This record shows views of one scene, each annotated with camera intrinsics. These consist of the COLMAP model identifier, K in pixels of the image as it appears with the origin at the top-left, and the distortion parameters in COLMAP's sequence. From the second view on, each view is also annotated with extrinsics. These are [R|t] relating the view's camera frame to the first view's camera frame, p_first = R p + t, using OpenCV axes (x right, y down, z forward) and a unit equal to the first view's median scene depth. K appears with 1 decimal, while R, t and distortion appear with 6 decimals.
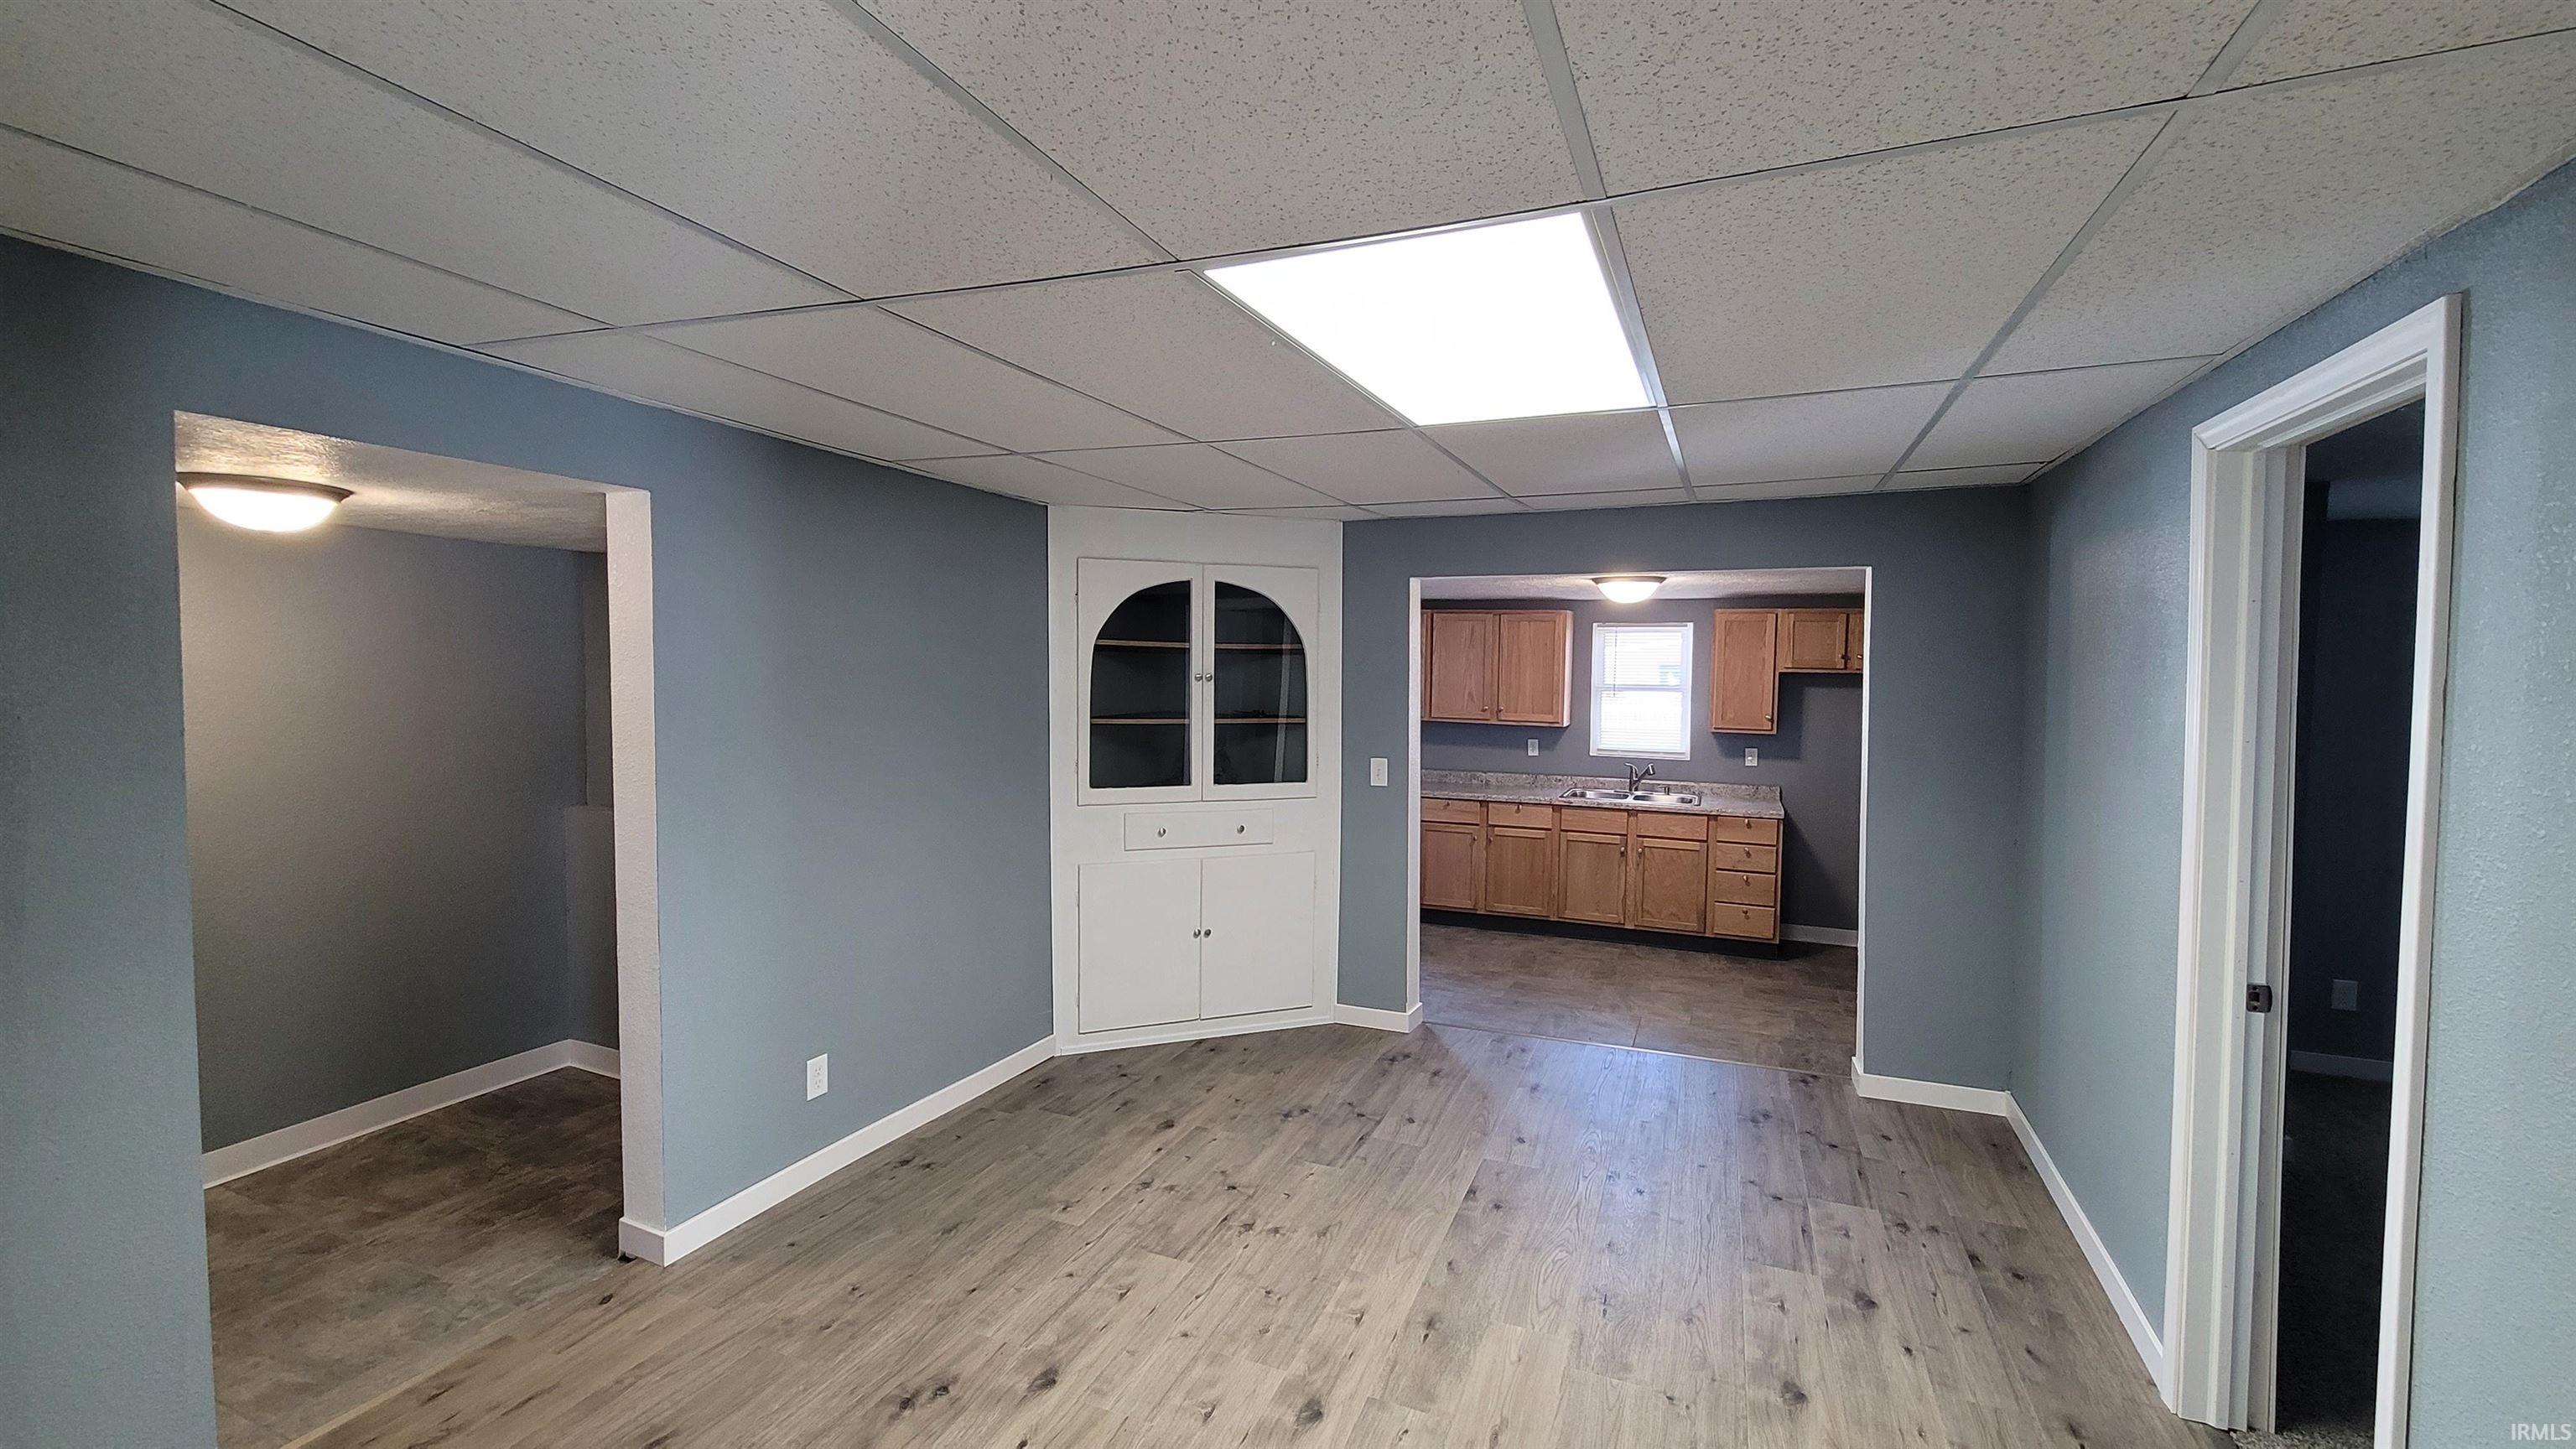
lens RADIAL K [[1043.4, 0, 1294.5], [0, 1043.4, 714.8], [0, 0, 1]] dist [-0.002454, 0.000410]
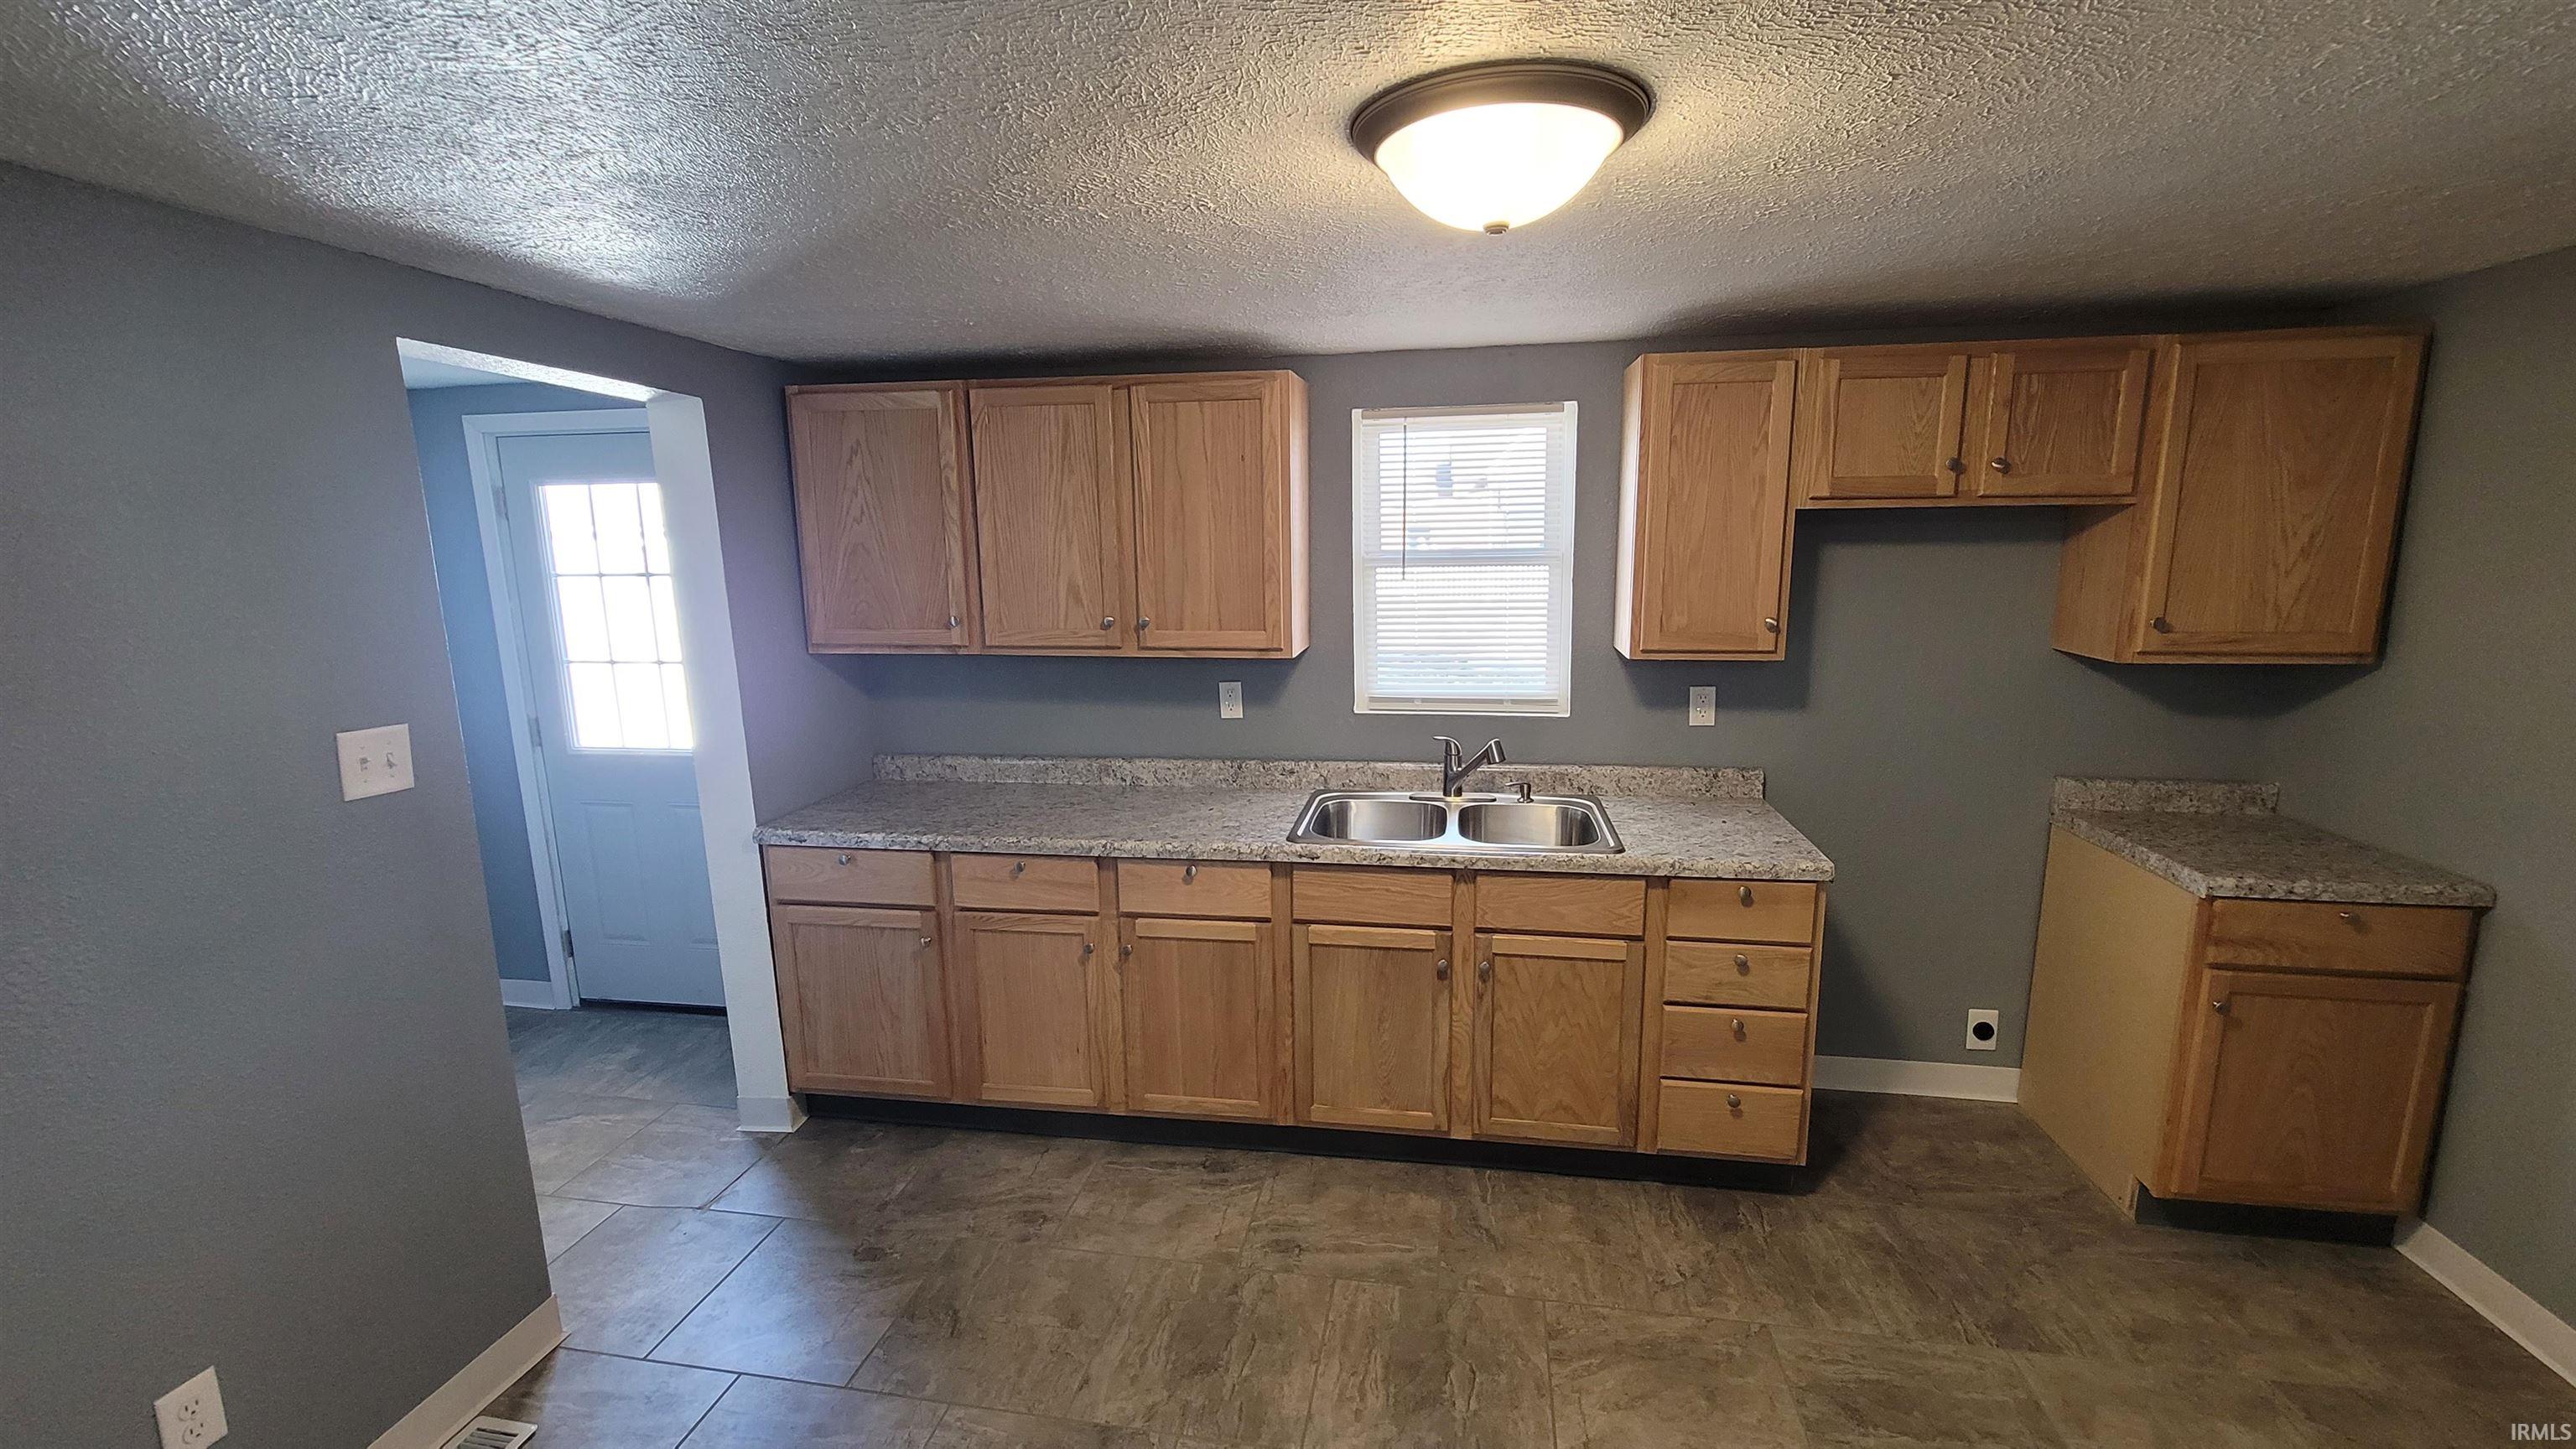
lens RADIAL K [[1043.4, 0, 1294.5], [0, 1043.4, 714.8], [0, 0, 1]] dist [-0.002454, 0.000410]
pose [[0.972463, -0.066967, 0.223229, 0.168435], [0.039799, 0.991477, 0.124054, -0.018581], [-0.229634, -0.111754, 0.966840, 0.609366]]
